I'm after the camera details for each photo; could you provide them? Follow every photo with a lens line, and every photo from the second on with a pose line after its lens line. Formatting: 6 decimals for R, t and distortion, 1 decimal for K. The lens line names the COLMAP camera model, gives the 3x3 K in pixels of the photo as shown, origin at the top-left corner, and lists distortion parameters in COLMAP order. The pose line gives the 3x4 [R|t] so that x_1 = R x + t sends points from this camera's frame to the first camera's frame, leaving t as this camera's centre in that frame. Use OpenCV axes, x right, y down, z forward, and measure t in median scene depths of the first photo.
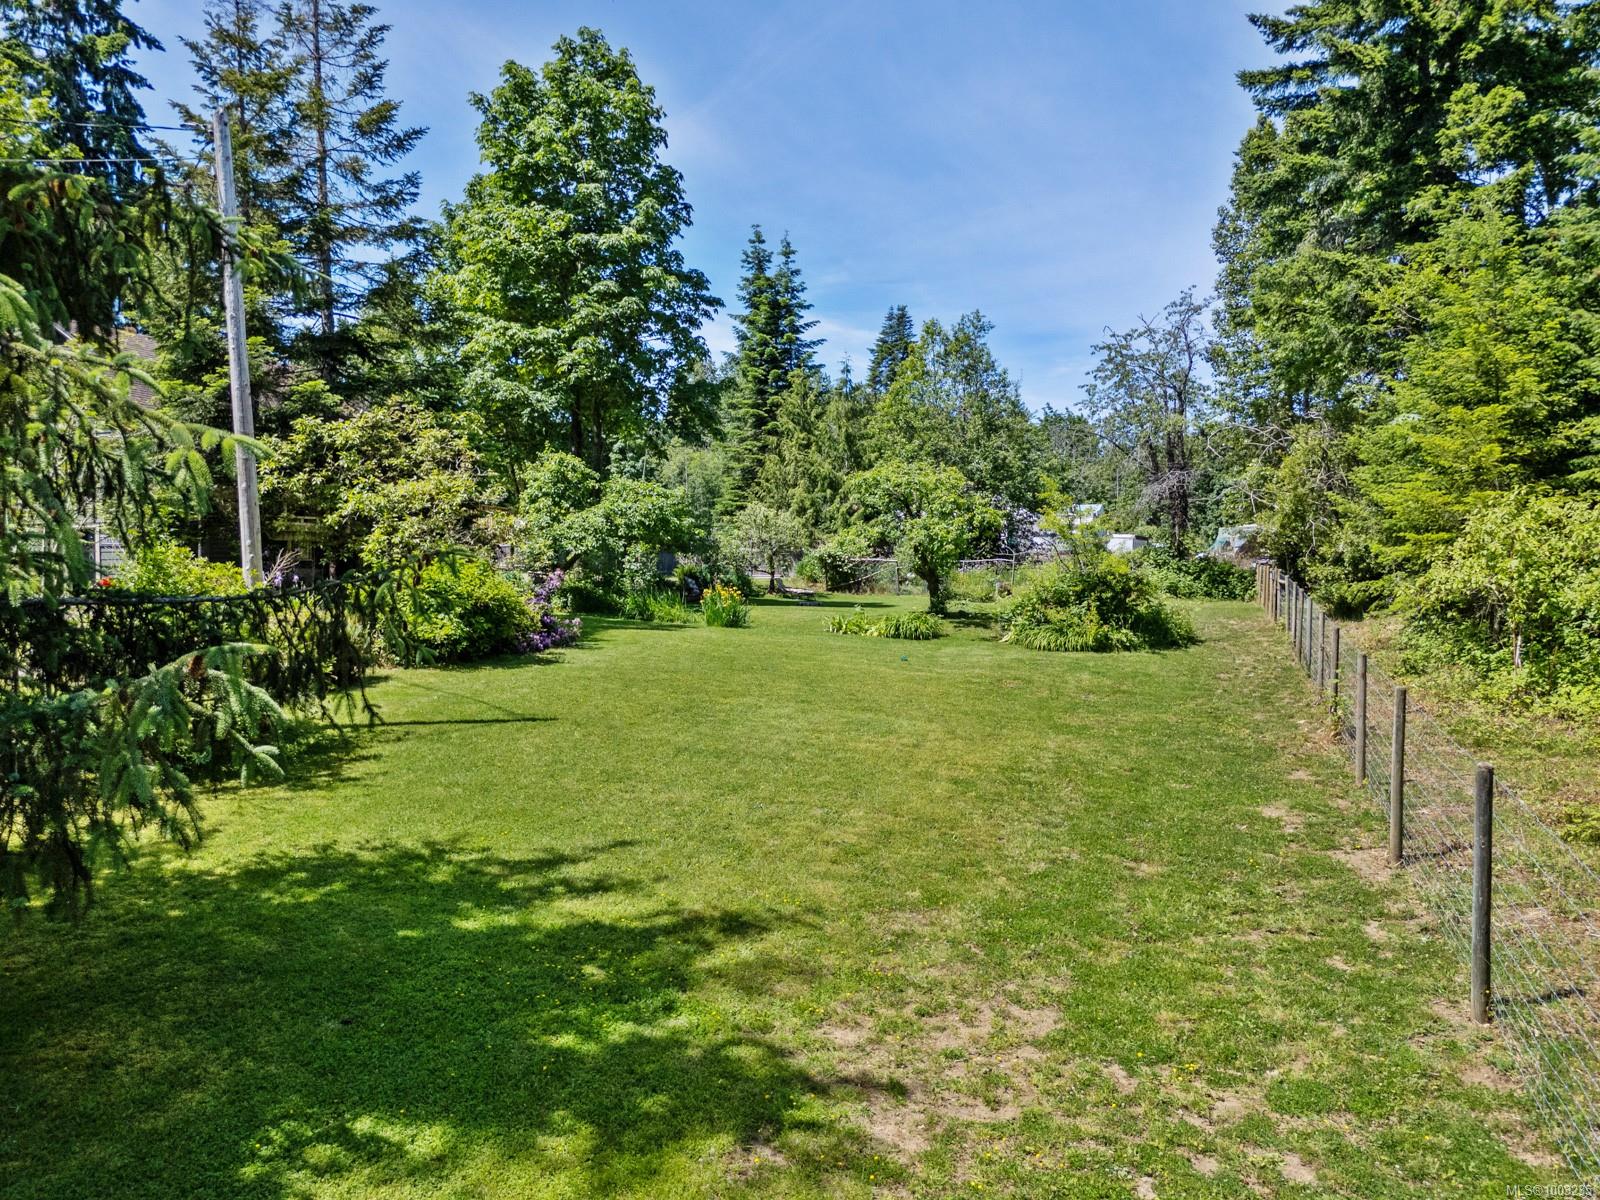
lens RADIAL K [[1170.7, 0, 767.7], [0, 1170.7, 599.3], [0, 0, 1]] dist [0.036703, -0.035770]
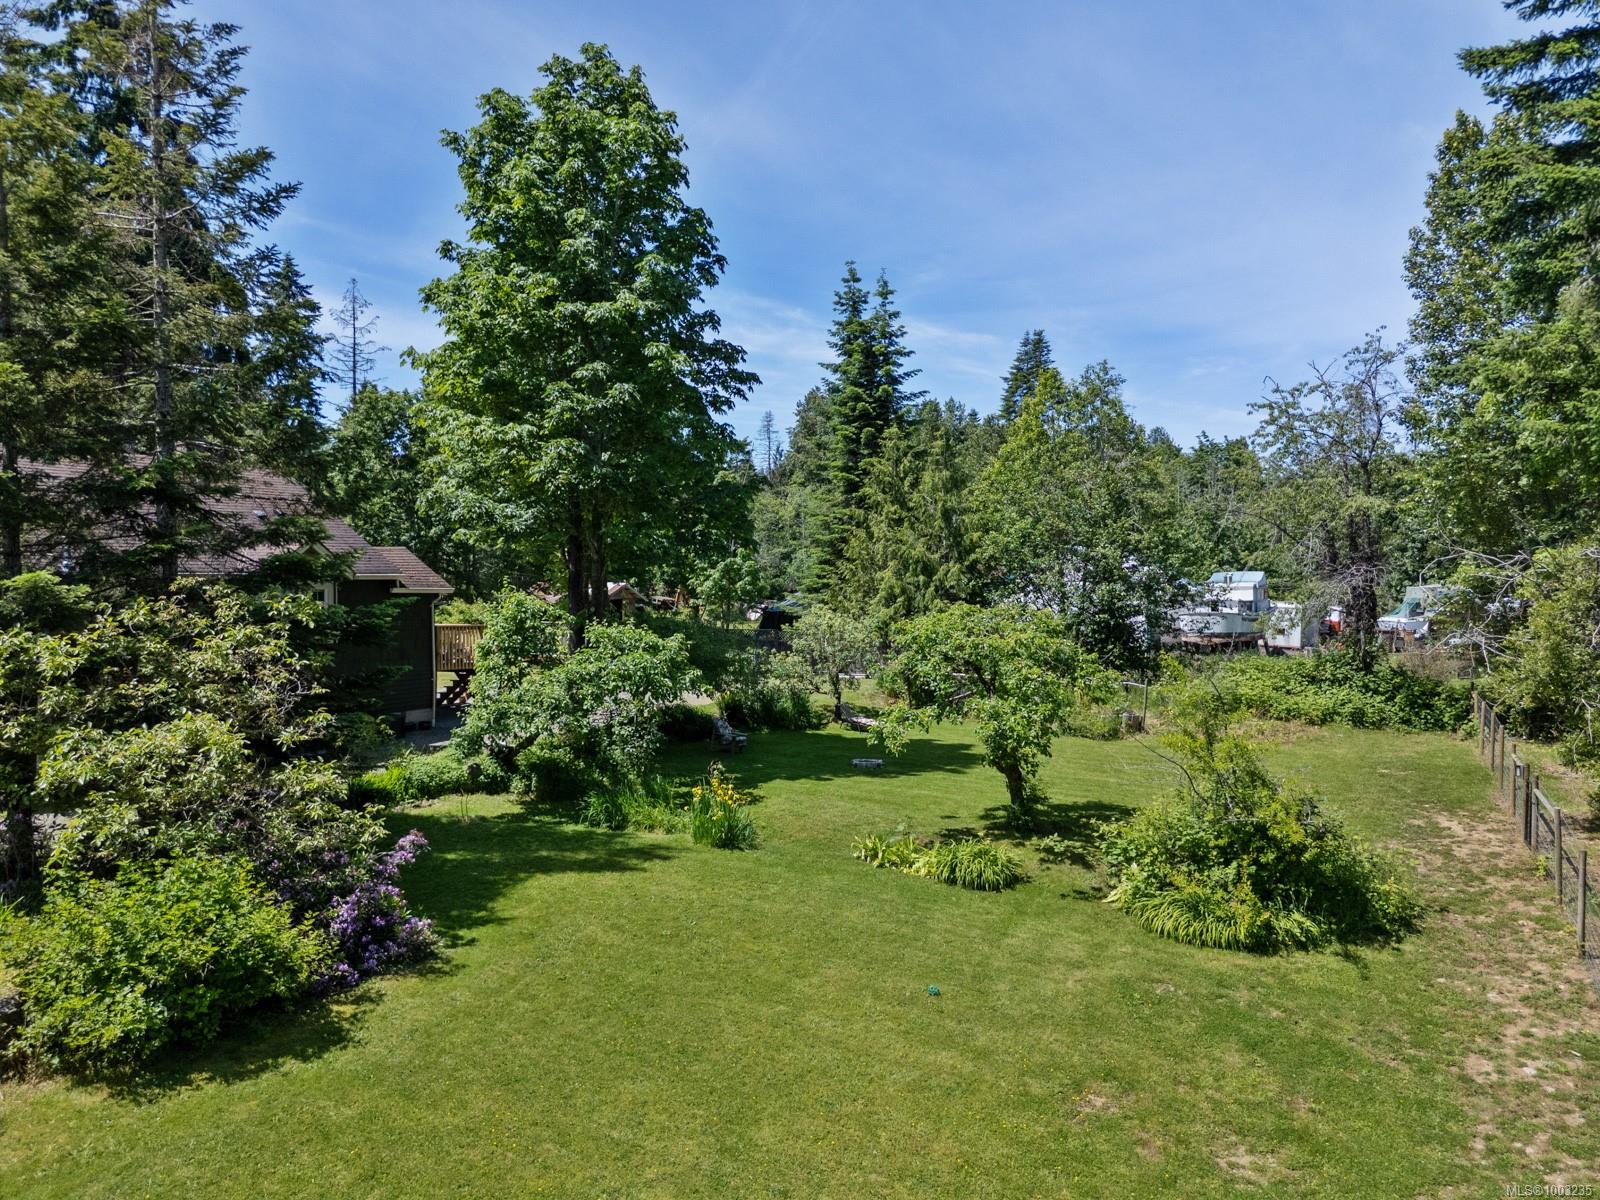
lens RADIAL K [[1170.7, 0, 767.7], [0, 1170.7, 599.3], [0, 0, 1]] dist [0.036703, -0.035770]
pose [[0.992546, 0.001164, -0.121865, 0.066269], [-0.003124, 0.999869, -0.015893, -0.094442], [0.121831, 0.016155, 0.992419, 0.225696]]
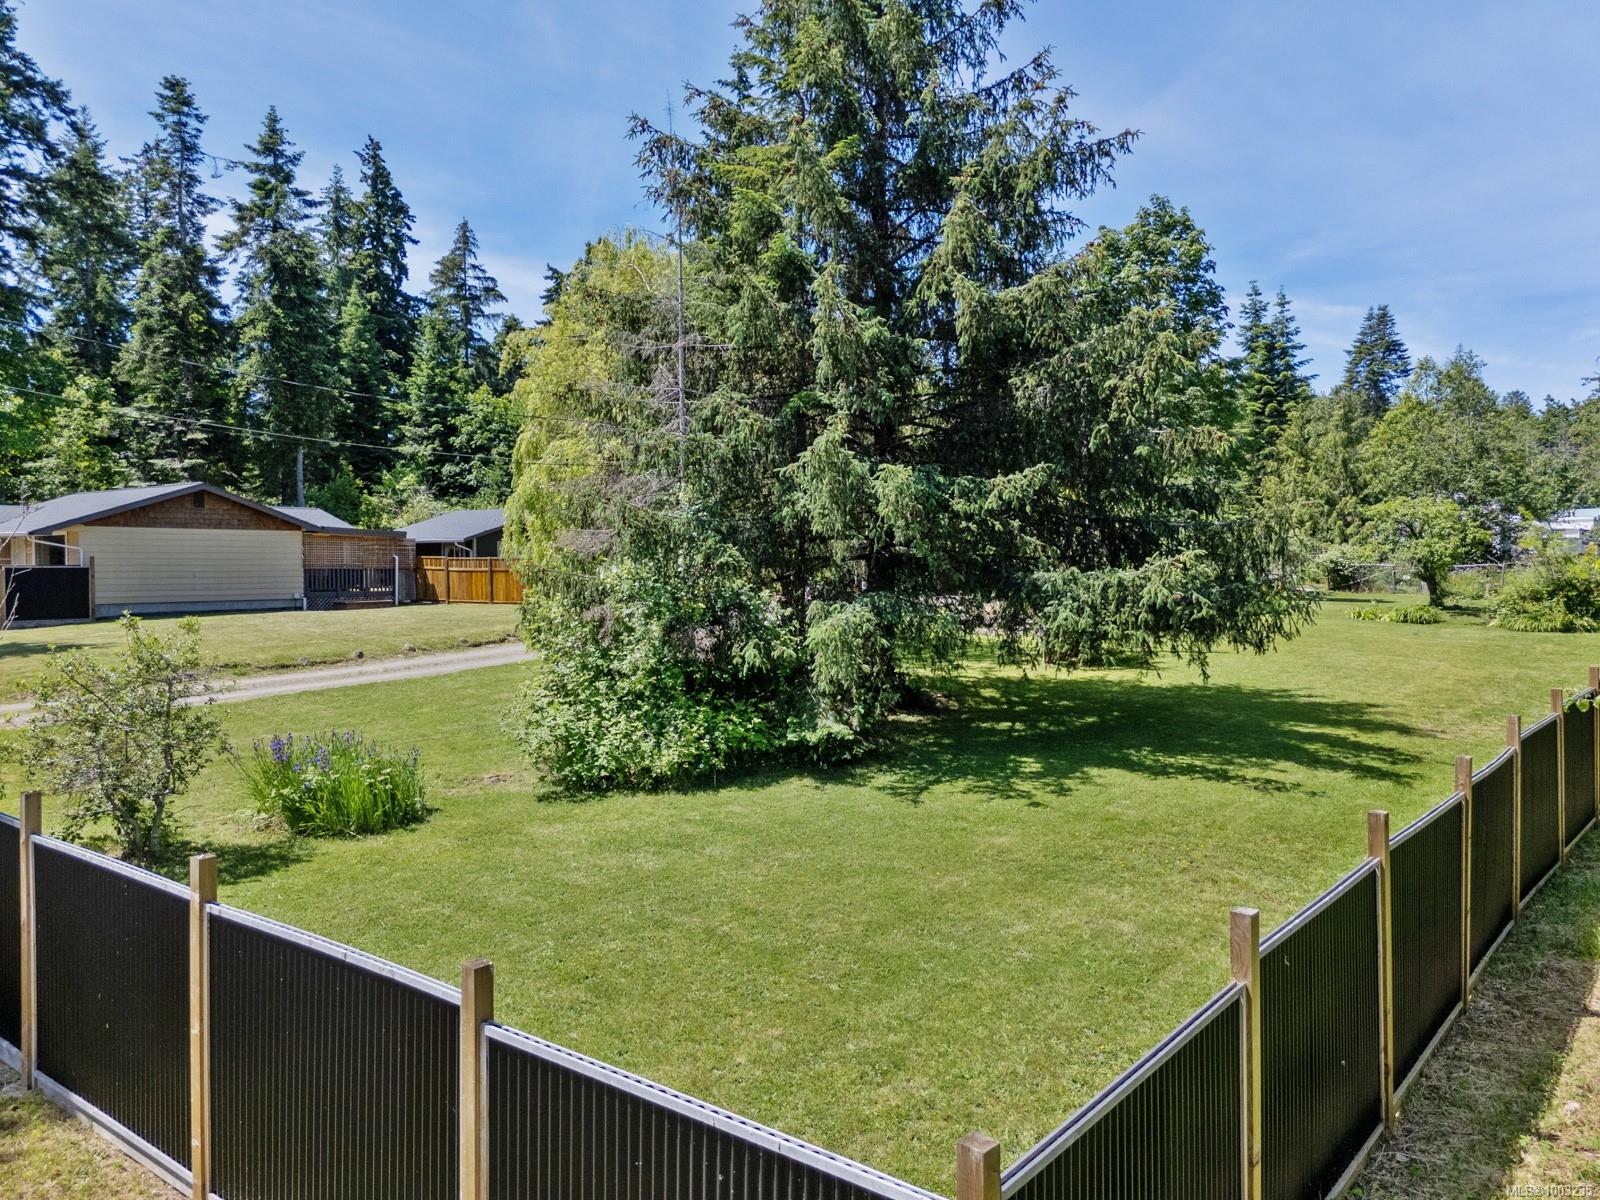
lens RADIAL K [[1137.1, 0, 730.4], [0, 1137.1, 597.2], [0, 0, 1]] dist [0.004491, -0.034283]
pose [[0.921027, 0.005799, -0.389456, -0.086205], [-0.005810, 0.999982, 0.001150, 0.003659], [0.389456, 0.001203, 0.921044, -0.472580]]
